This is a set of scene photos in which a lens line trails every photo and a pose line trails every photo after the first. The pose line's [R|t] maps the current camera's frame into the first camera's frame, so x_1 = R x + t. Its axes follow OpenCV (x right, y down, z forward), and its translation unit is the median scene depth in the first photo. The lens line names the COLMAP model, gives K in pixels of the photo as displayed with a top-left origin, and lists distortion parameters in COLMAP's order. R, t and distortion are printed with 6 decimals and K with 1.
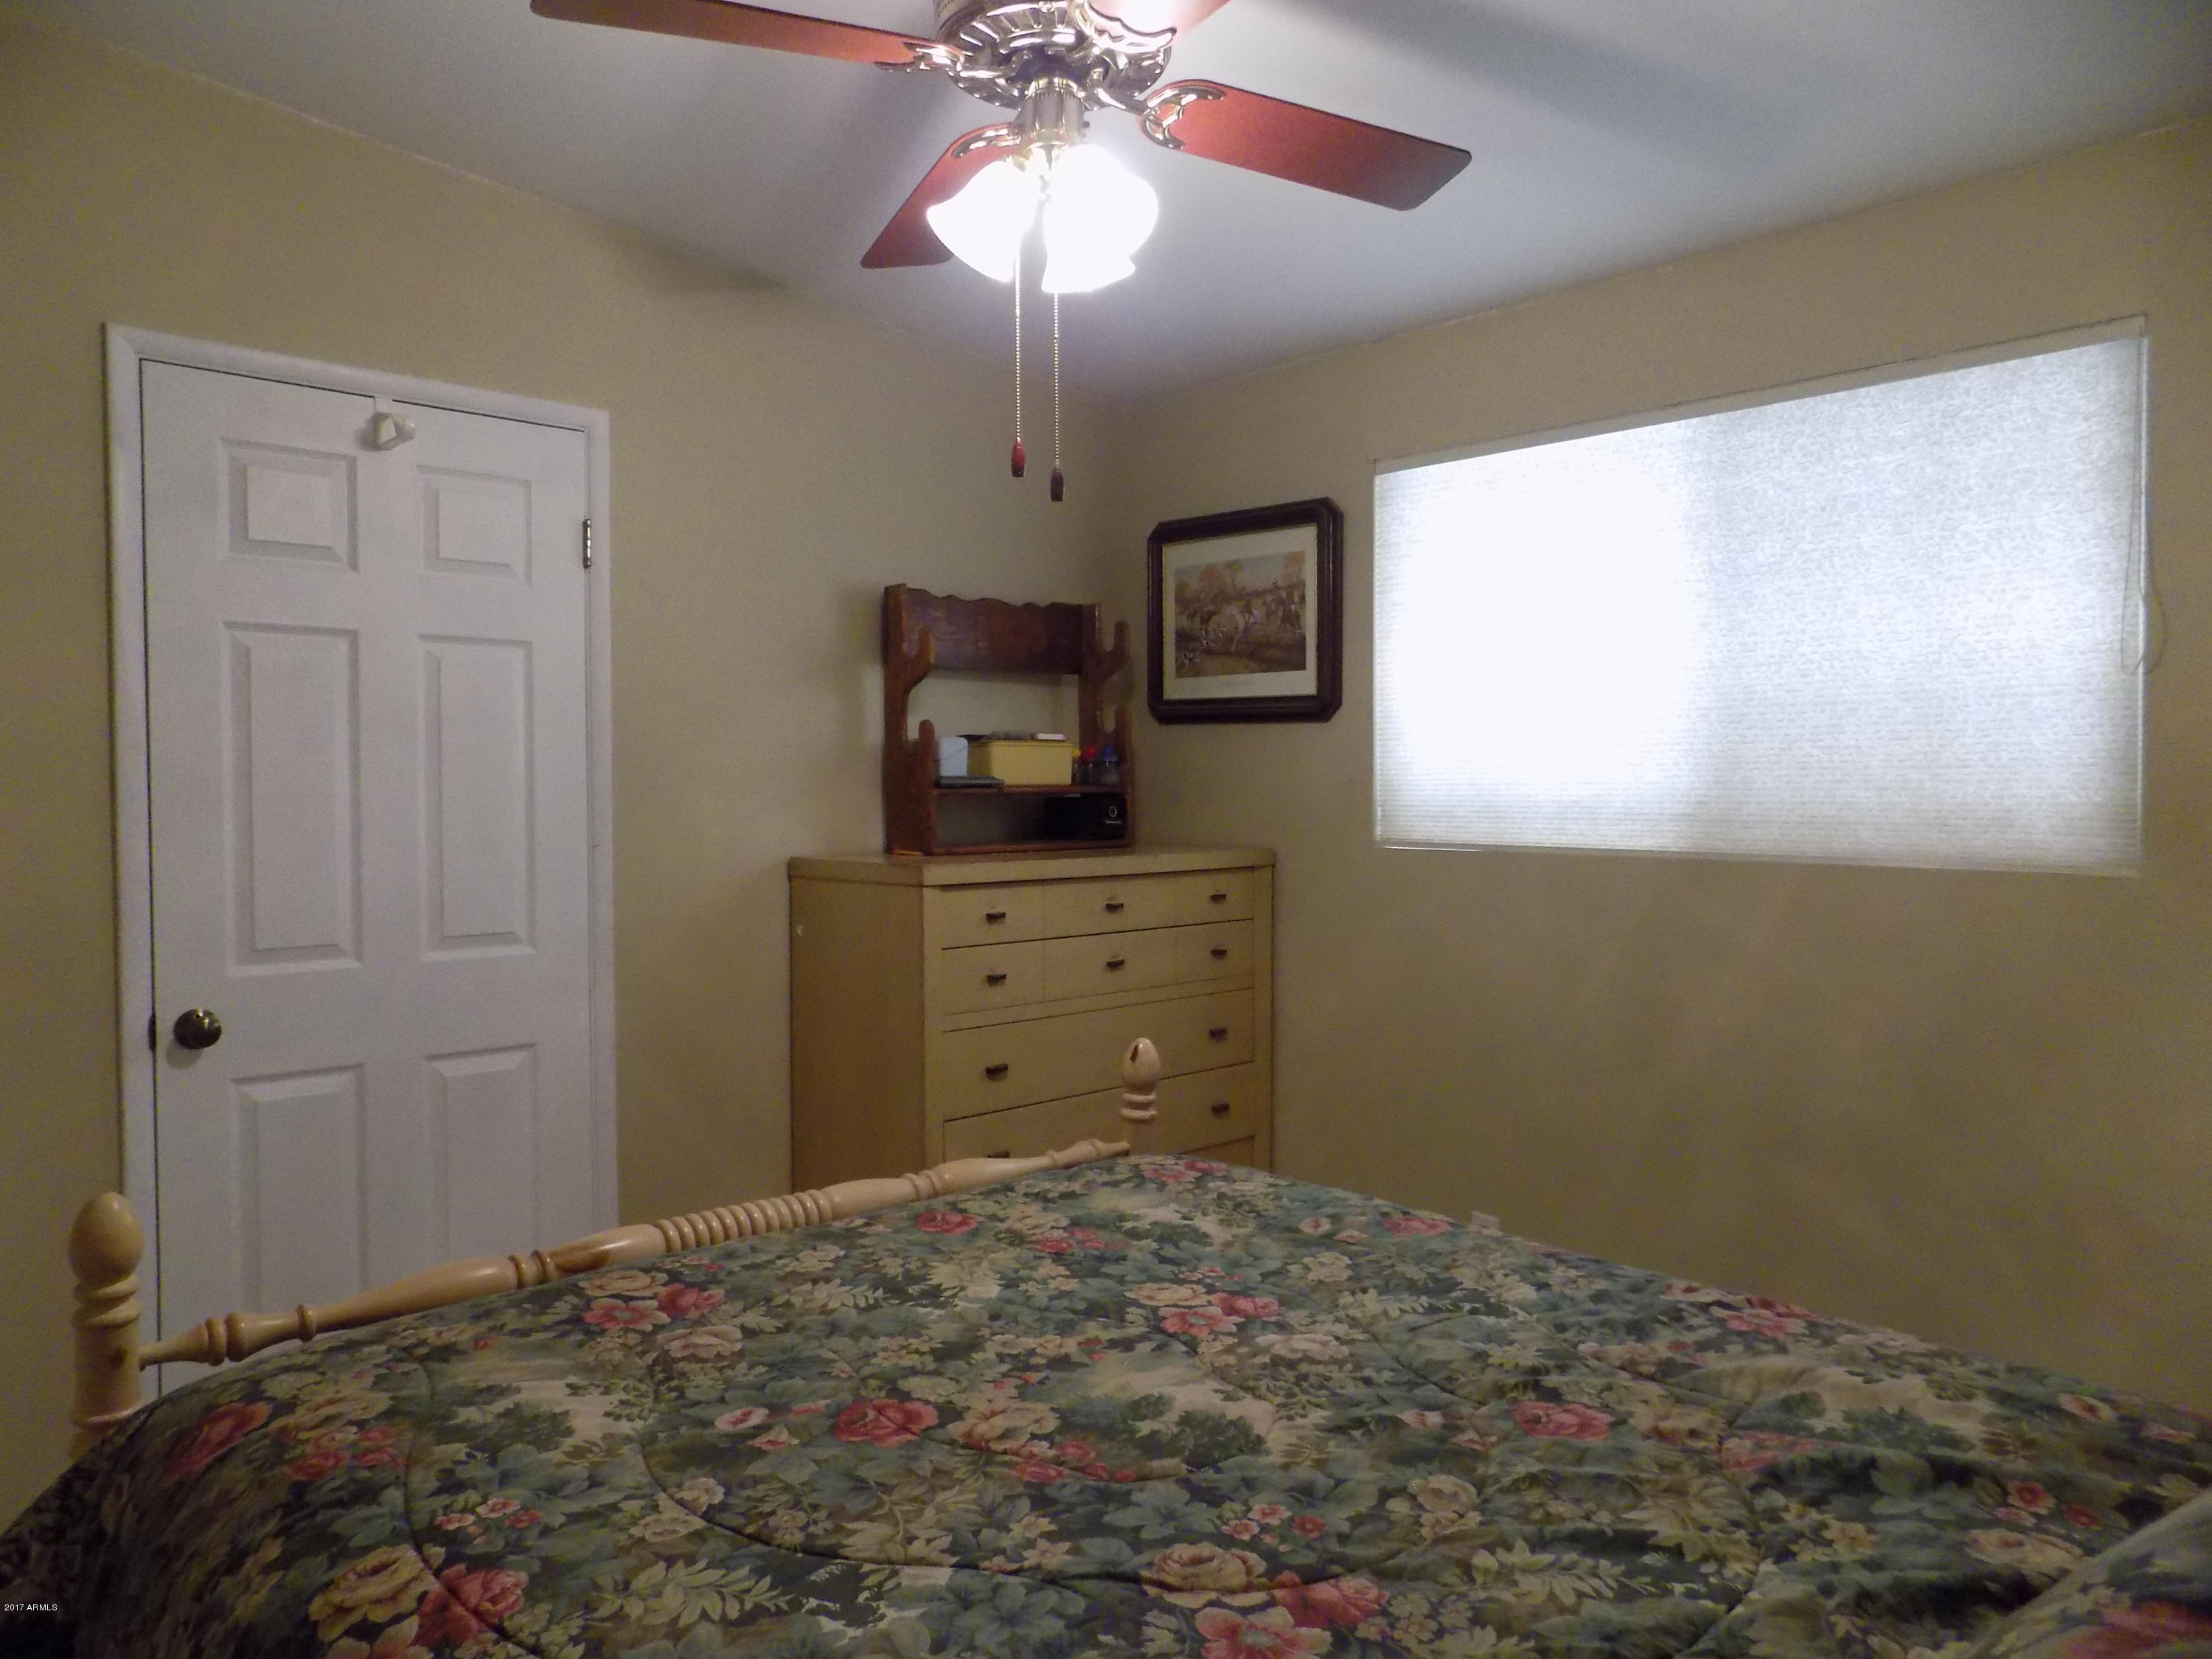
lens RADIAL K [[1498.8, 0, 1102.1], [0, 1498.8, 840.3], [0, 0, 1]] dist [-0.064499, 0.063419]
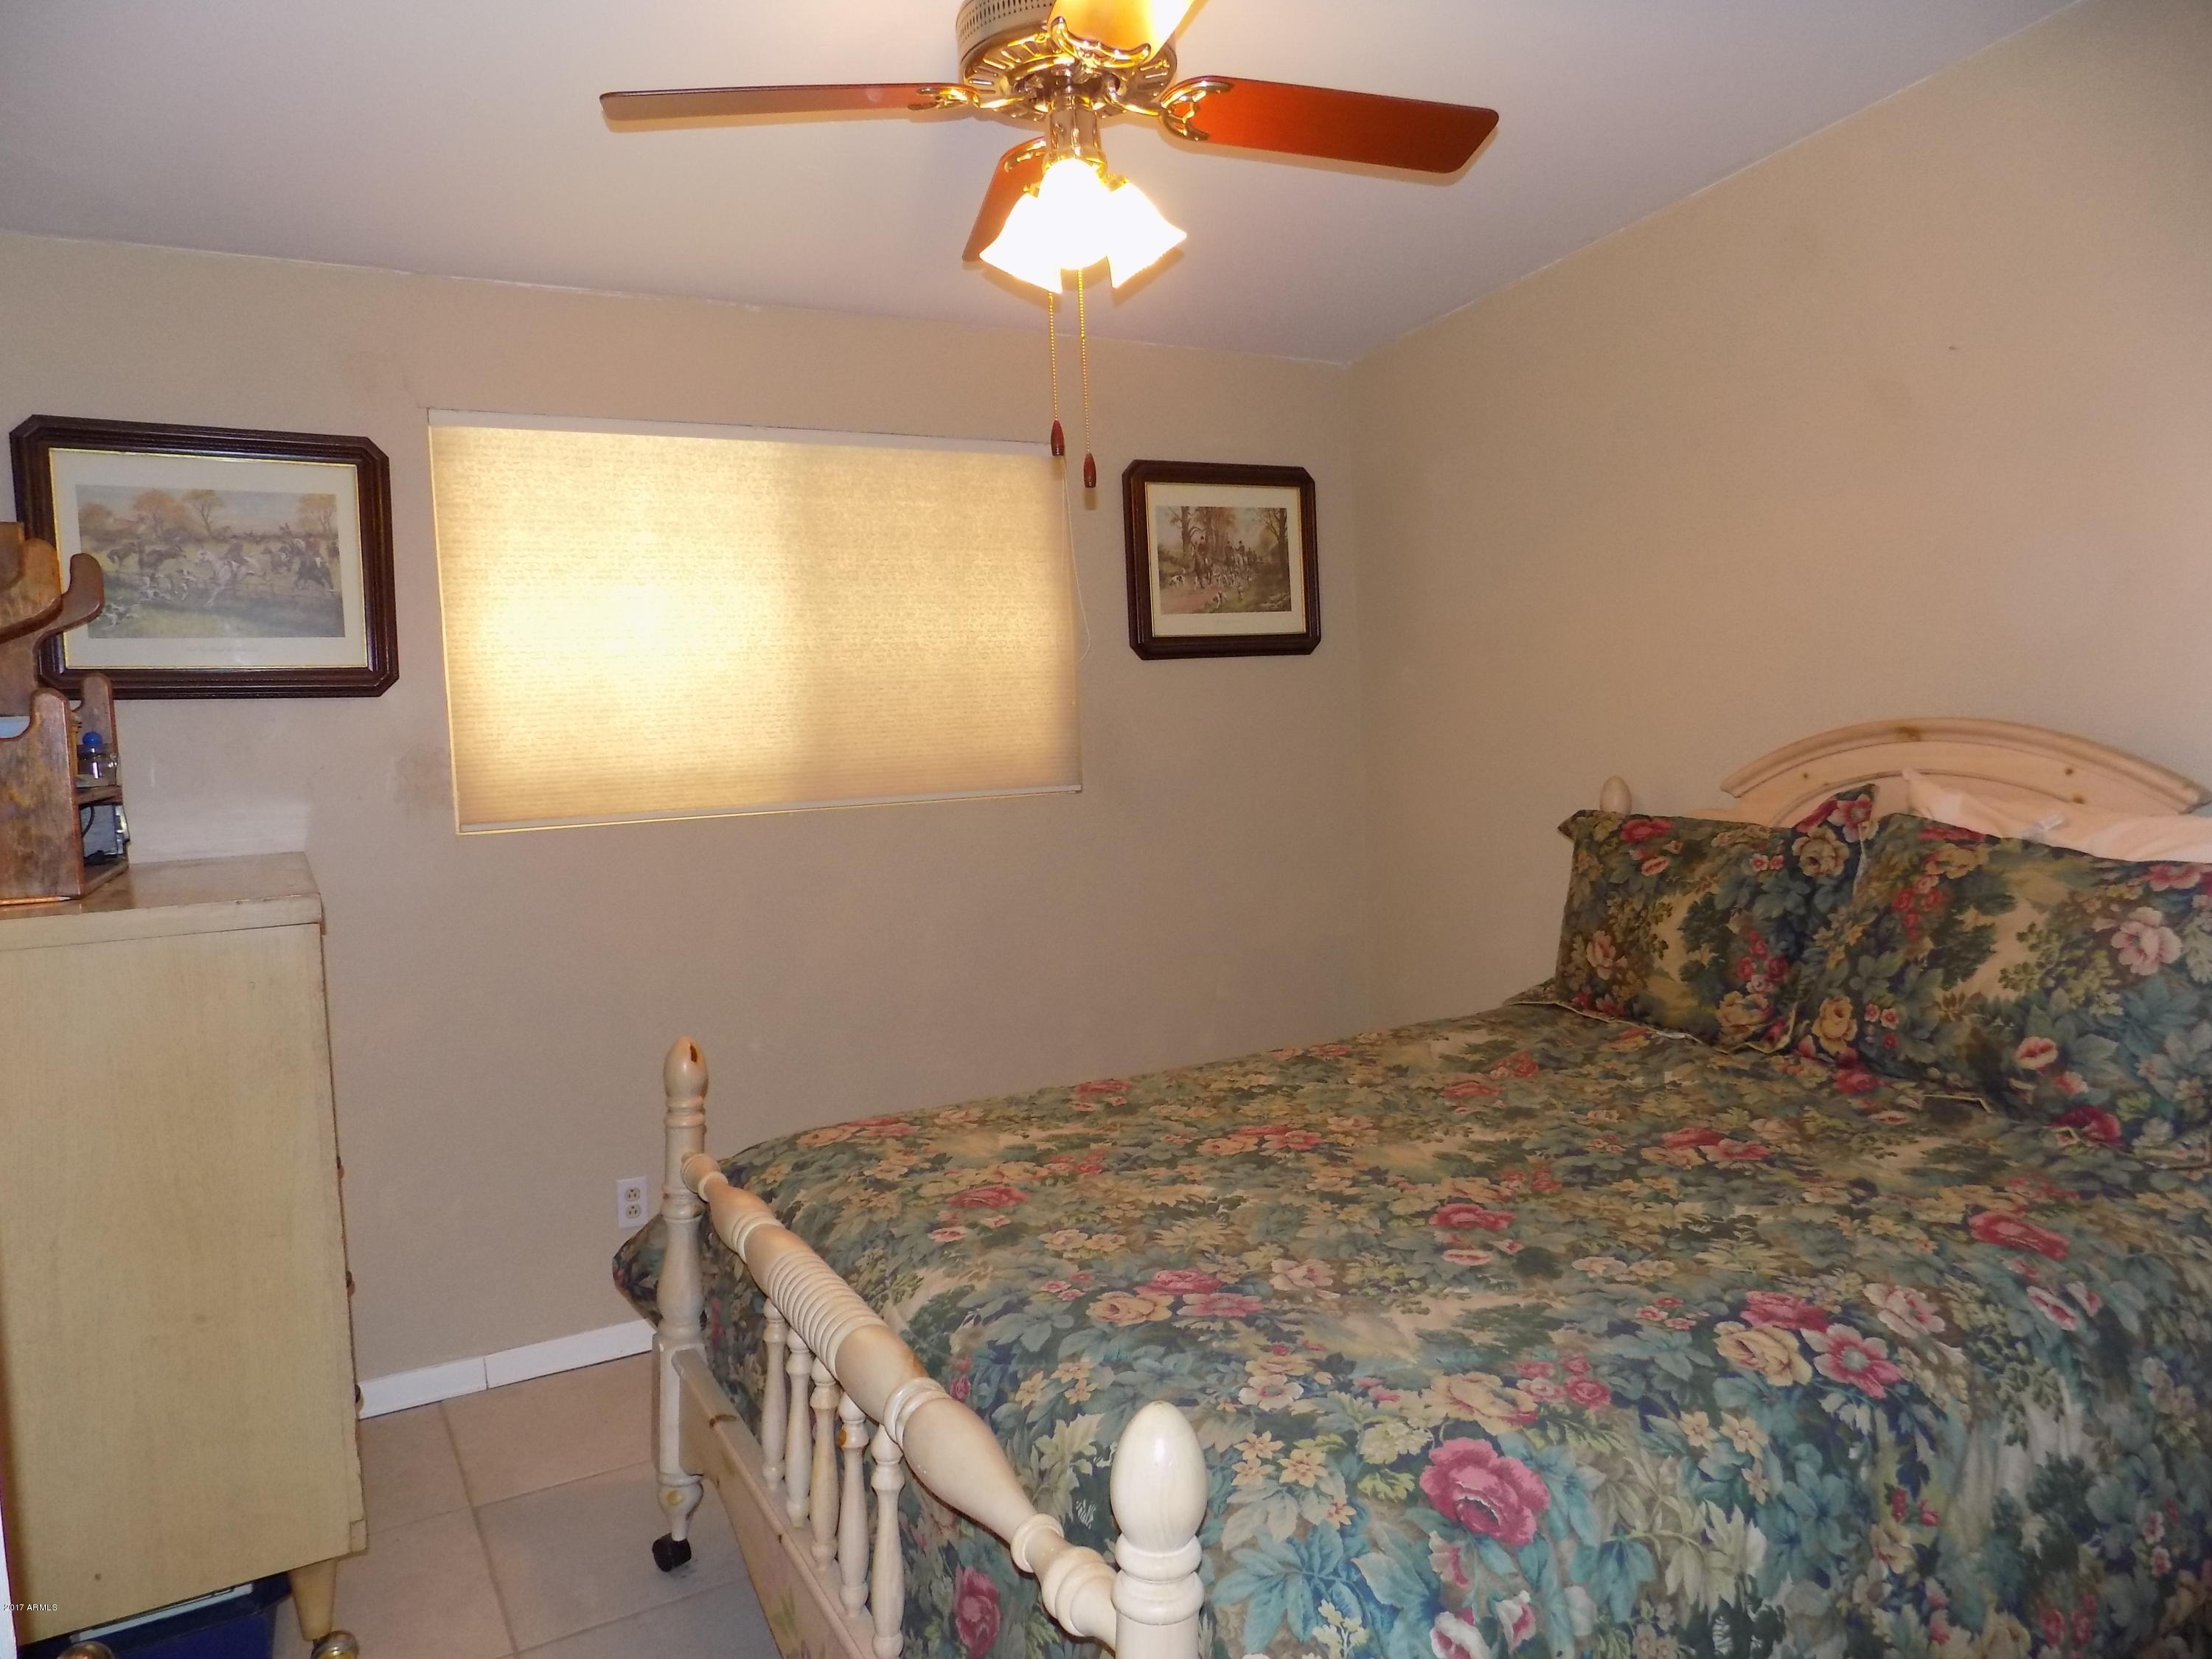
lens RADIAL K [[1498.8, 0, 1105.8], [0, 1498.8, 822.3], [0, 0, 1]] dist [-0.064499, 0.063419]
pose [[0.235637, -0.077158, 0.968773, -0.808795], [0.075746, 0.995269, 0.060845, -0.036978], [-0.968885, 0.059043, 0.240367, 0.529868]]
